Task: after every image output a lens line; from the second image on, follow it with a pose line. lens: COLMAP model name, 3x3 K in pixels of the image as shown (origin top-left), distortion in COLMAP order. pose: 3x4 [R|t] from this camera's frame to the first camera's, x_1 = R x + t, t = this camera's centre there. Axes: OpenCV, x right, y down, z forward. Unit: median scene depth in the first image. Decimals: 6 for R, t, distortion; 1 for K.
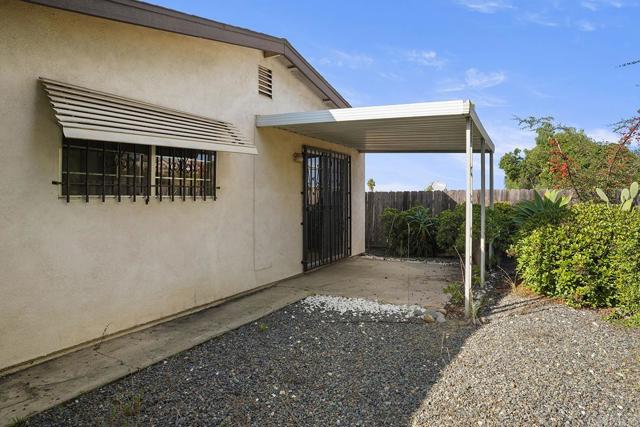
lens RADIAL K [[373.8, 0, 320.9], [0, 373.8, 203.7], [0, 0, 1]] dist [-0.082322, 0.061841]
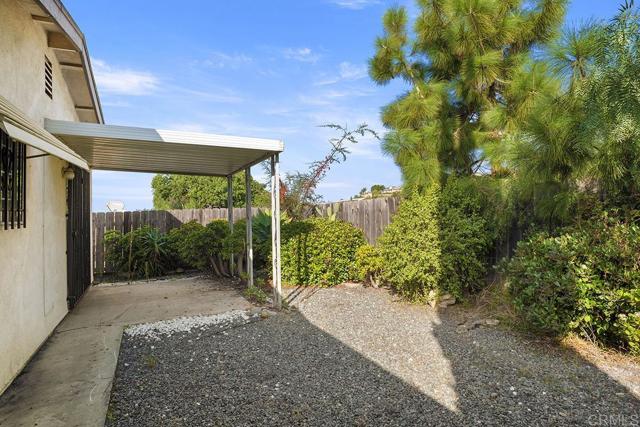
lens RADIAL K [[370.4, 0, 318.6], [0, 370.4, 210.9], [0, 0, 1]] dist [-0.082965, 0.059010]
pose [[0.602683, -0.014334, 0.797852, -0.444374], [0.038814, 0.999182, -0.011368, -0.010426], [-0.797036, 0.037819, 0.602746, 0.083910]]
